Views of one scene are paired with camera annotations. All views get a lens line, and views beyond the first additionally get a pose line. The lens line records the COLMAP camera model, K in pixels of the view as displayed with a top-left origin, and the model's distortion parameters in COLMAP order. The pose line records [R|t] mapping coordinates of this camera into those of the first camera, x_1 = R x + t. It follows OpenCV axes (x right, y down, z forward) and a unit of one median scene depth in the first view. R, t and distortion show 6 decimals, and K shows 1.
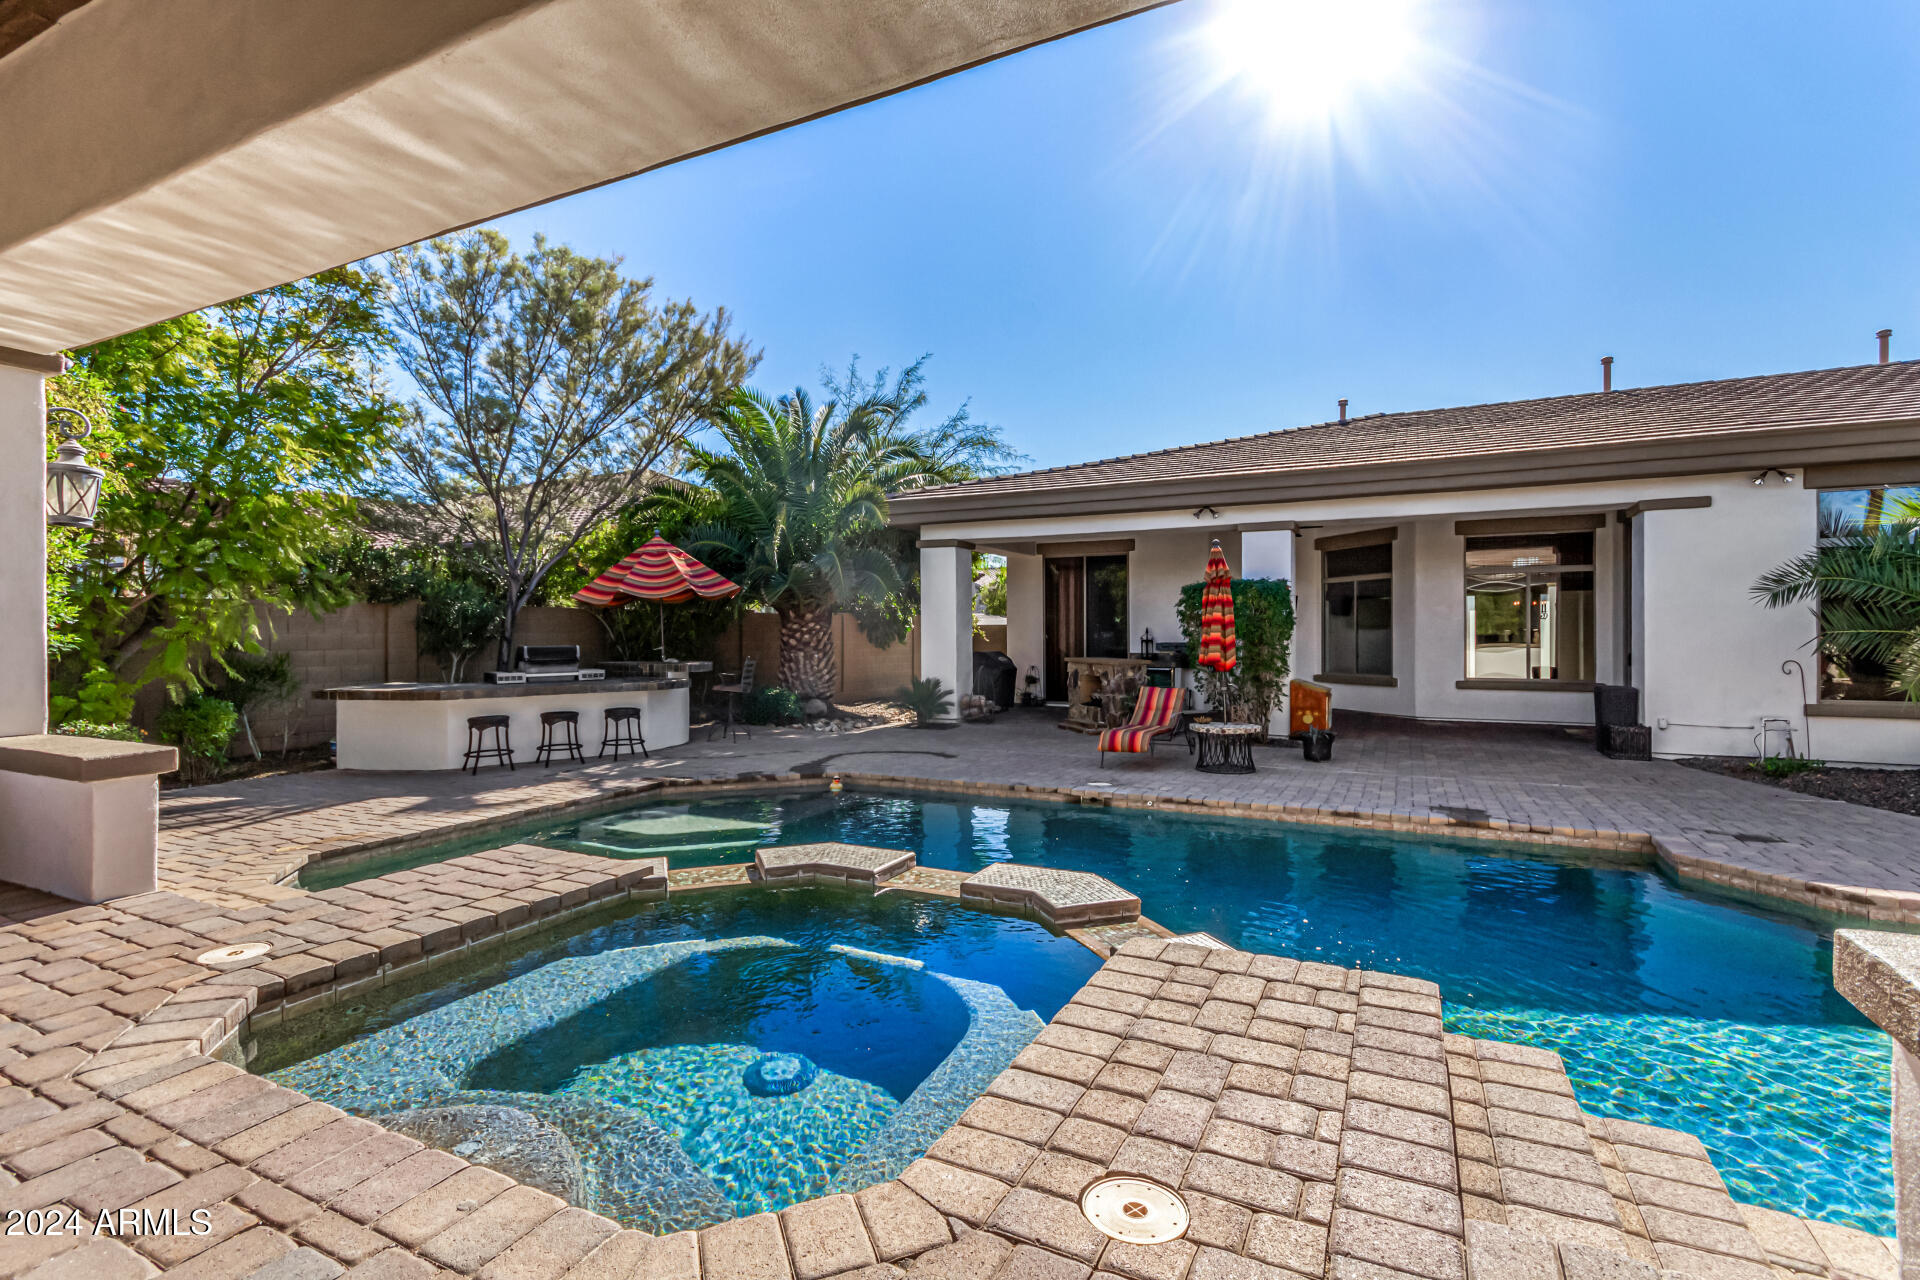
lens RADIAL K [[891.9, 0, 967.1], [0, 891.9, 632.6], [0, 0, 1]] dist [0.002753, 0.000052]
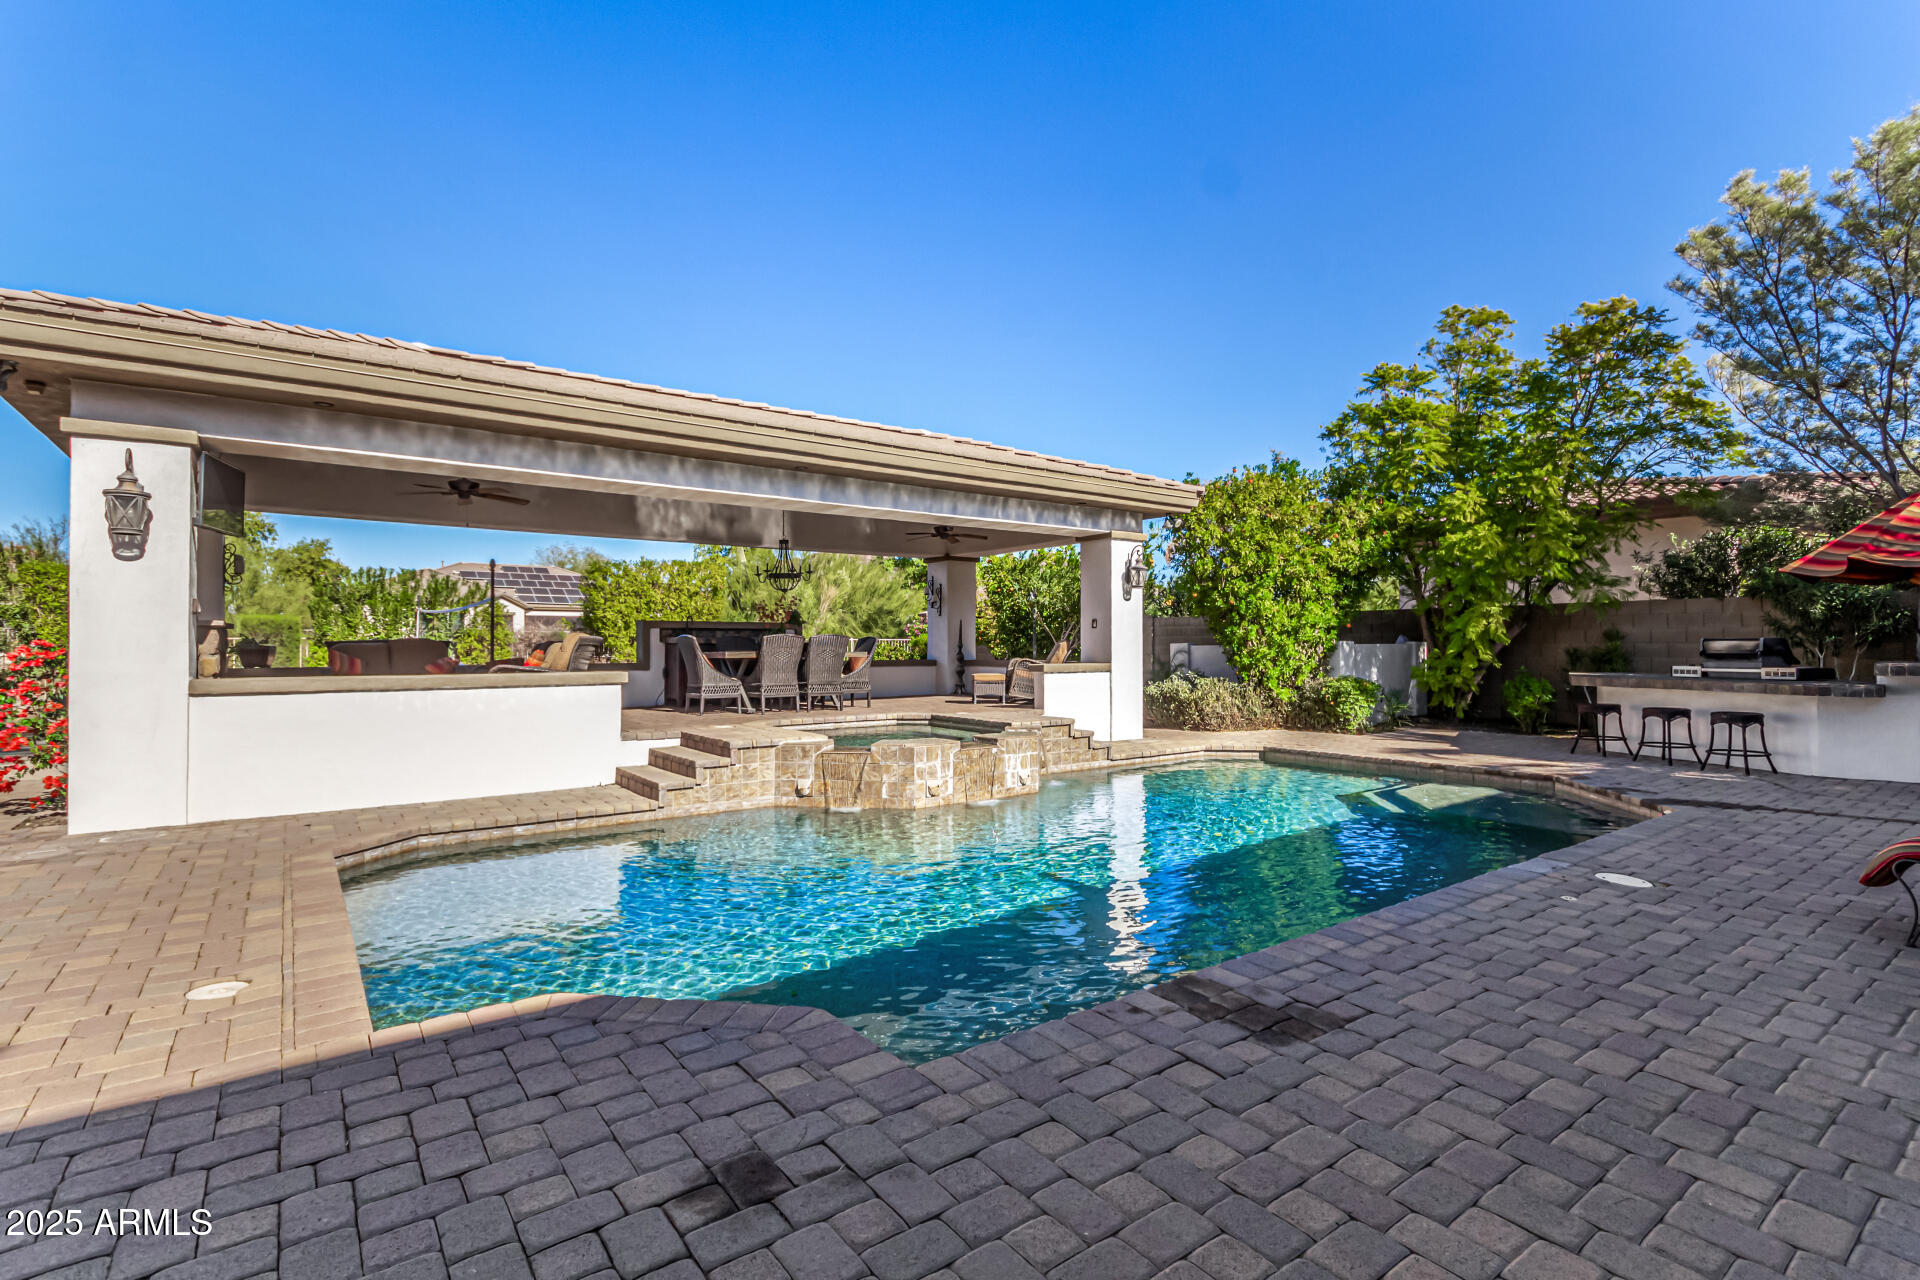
lens RADIAL K [[891.9, 0, 967.1], [0, 891.9, 632.6], [0, 0, 1]] dist [0.002753, 0.000052]
pose [[-0.438720, -0.006607, -0.898600, 2.842513], [0.000889, 0.999969, -0.007787, 0.064867], [0.898624, -0.004215, -0.438700, 2.975338]]
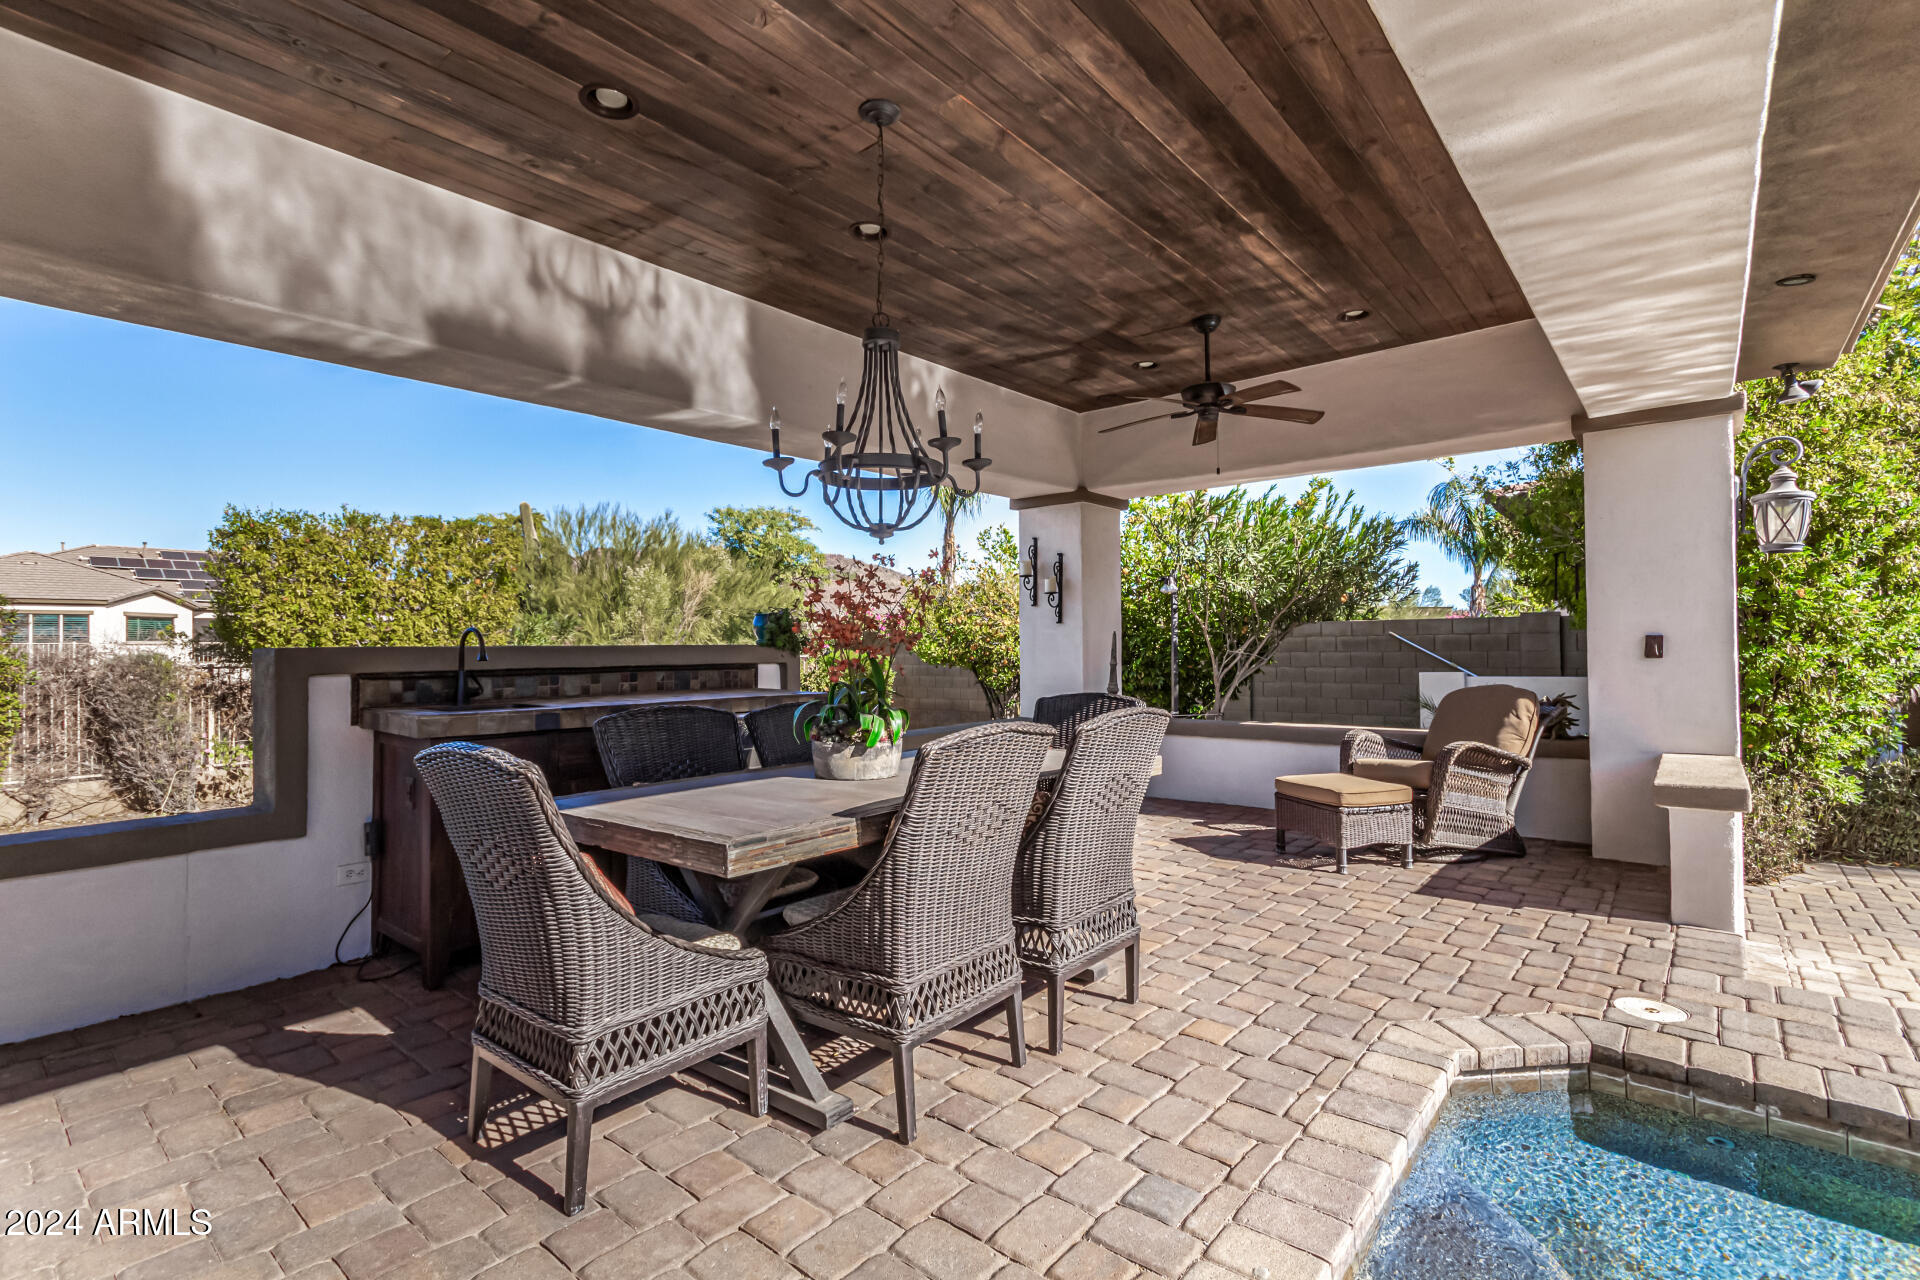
lens RADIAL K [[891.9, 0, 967.1], [0, 891.9, 632.6], [0, 0, 1]] dist [0.002753, 0.000052]
pose [[-0.221148, -0.006345, -0.975220, 0.278536], [0.007923, 0.999934, -0.008302, -0.043305], [0.975208, -0.009563, -0.221083, 0.501448]]
